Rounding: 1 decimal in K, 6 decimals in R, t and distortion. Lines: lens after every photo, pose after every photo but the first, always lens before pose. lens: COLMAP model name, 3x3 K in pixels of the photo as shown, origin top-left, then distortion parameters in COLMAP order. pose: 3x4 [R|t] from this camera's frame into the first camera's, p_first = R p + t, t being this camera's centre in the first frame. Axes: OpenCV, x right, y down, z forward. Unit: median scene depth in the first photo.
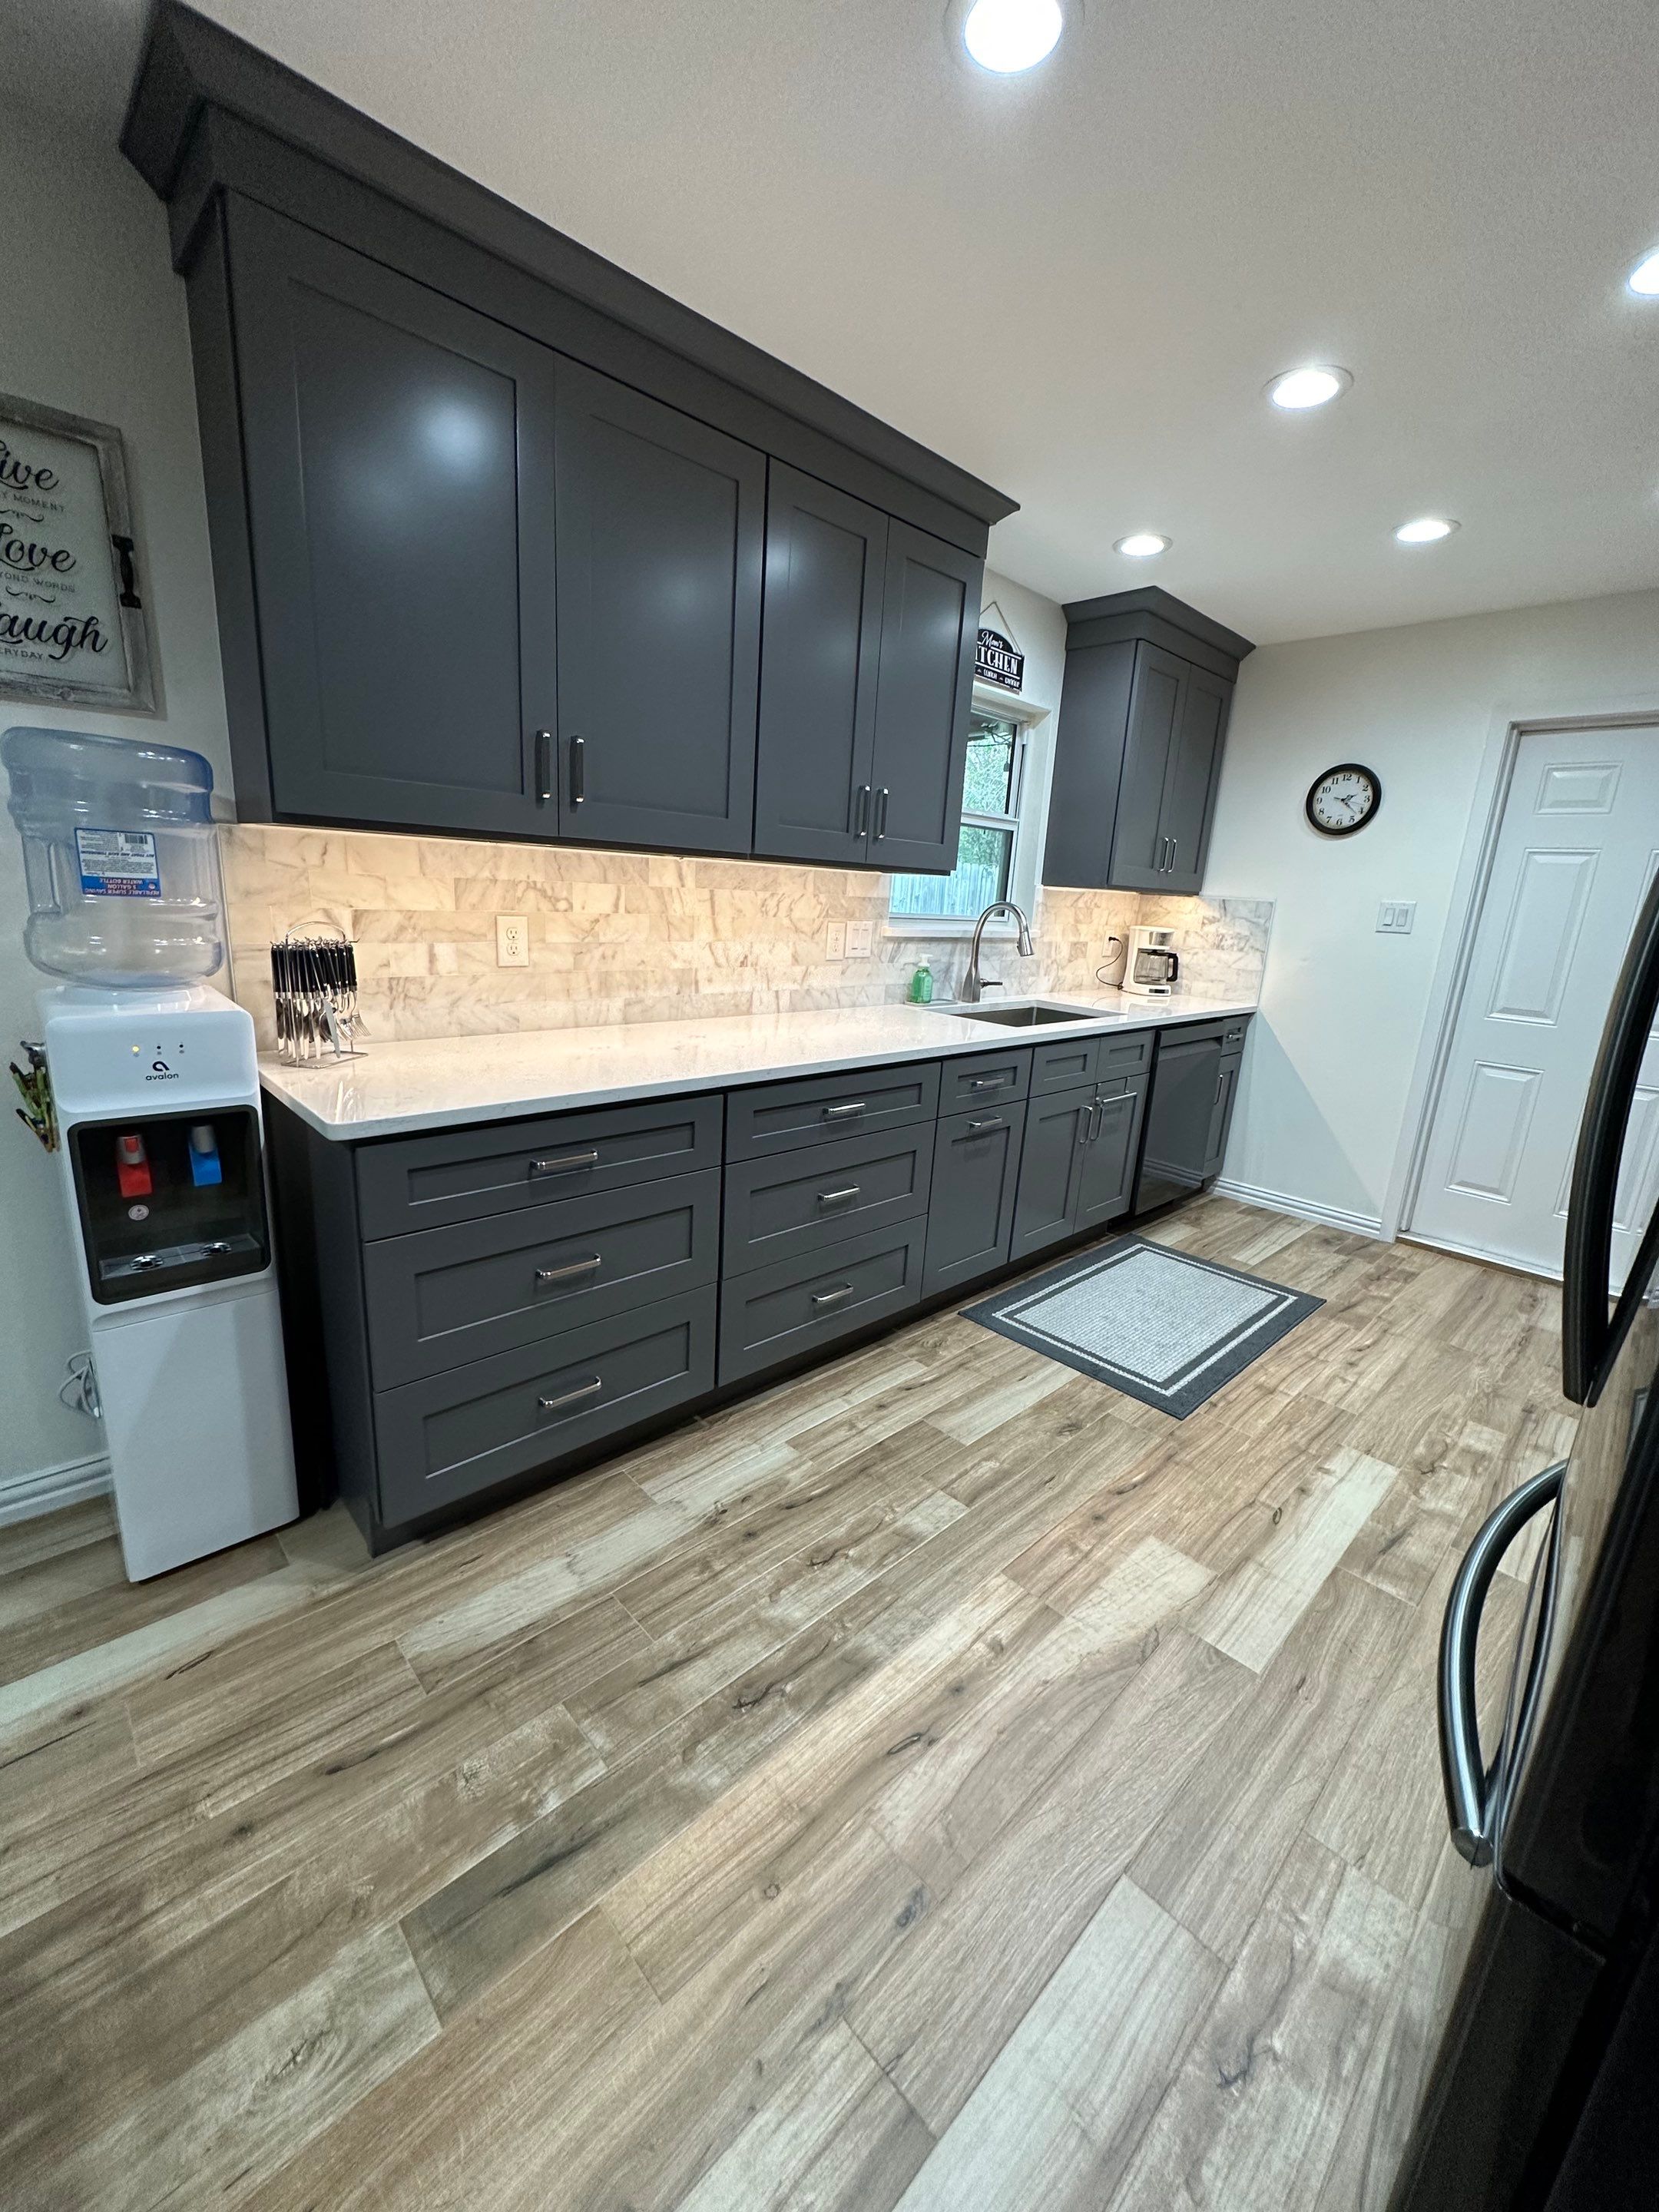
lens RADIAL K [[879.8, 0, 831.5], [0, 879.8, 1105.5], [0, 0, 1]] dist [-0.003139, 0.000724]
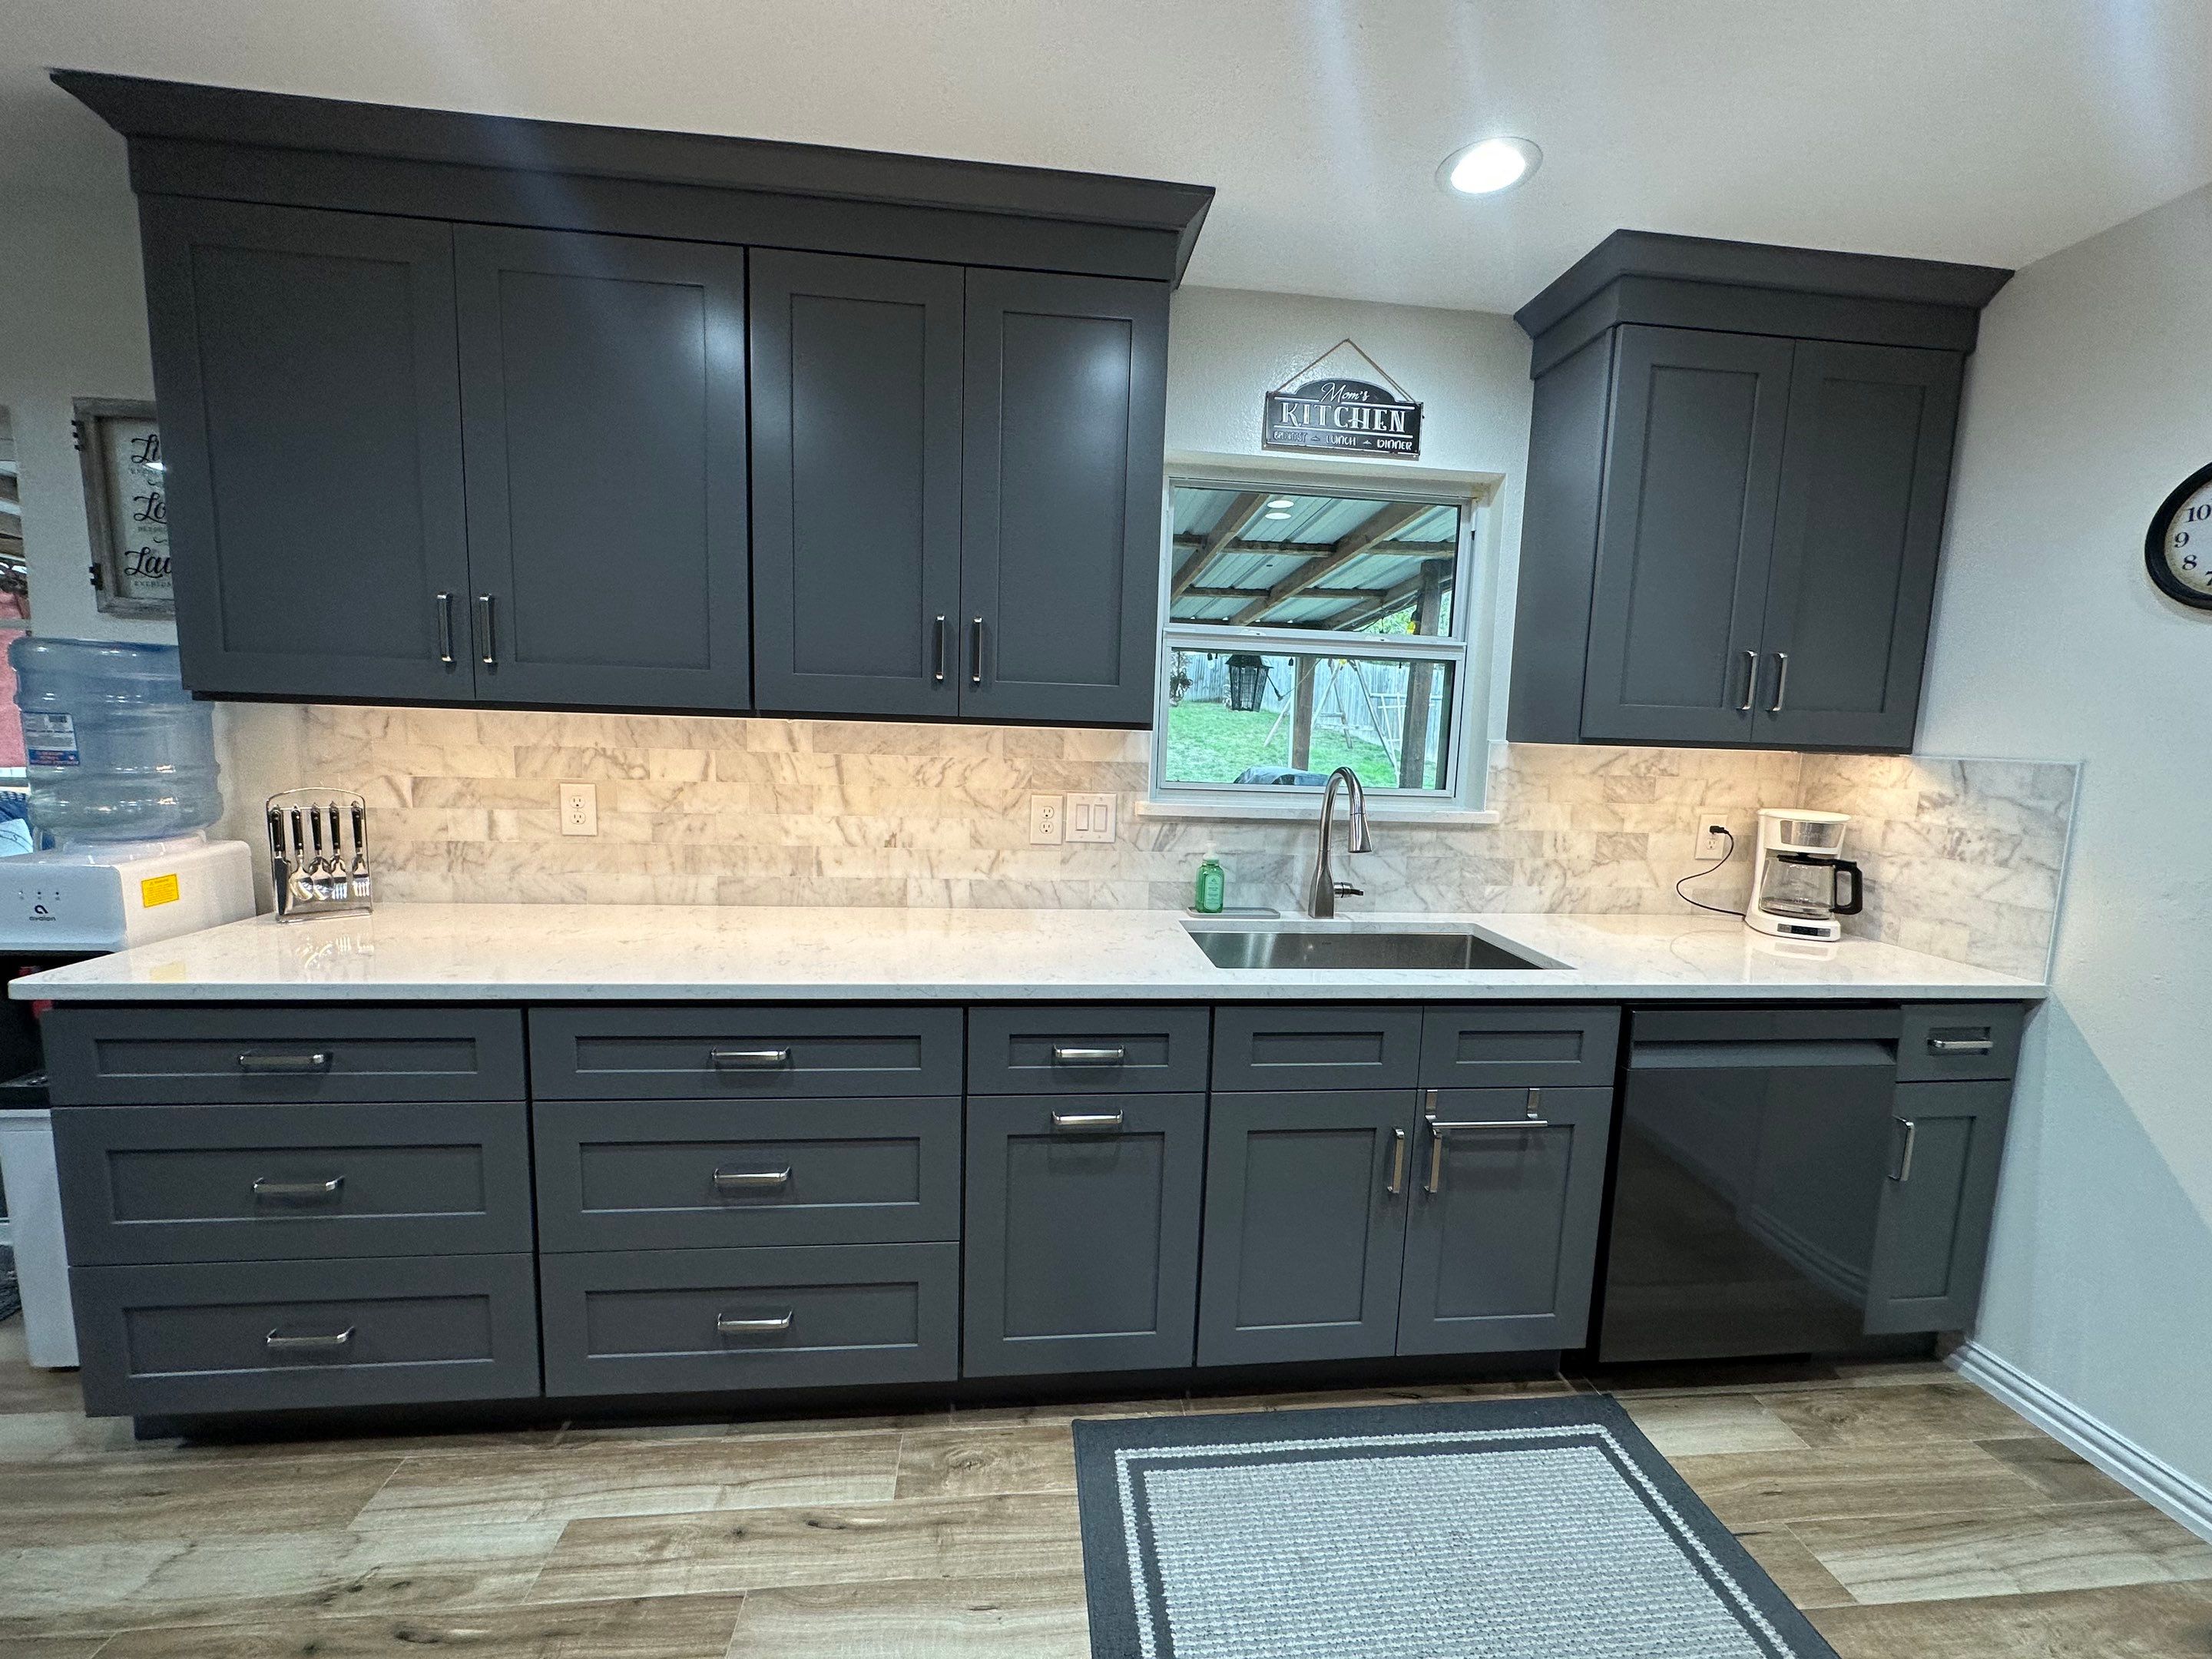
lens RADIAL K [[879.8, 0, 1108.5], [0, 879.8, 827.4], [0, 0, 1]] dist [-0.003139, 0.000724]
pose [[0.788640, 0.038249, -0.613664, 0.607263], [-0.136289, 0.984110, -0.113812, -0.122715], [0.599560, 0.173392, 0.781321, 0.537811]]
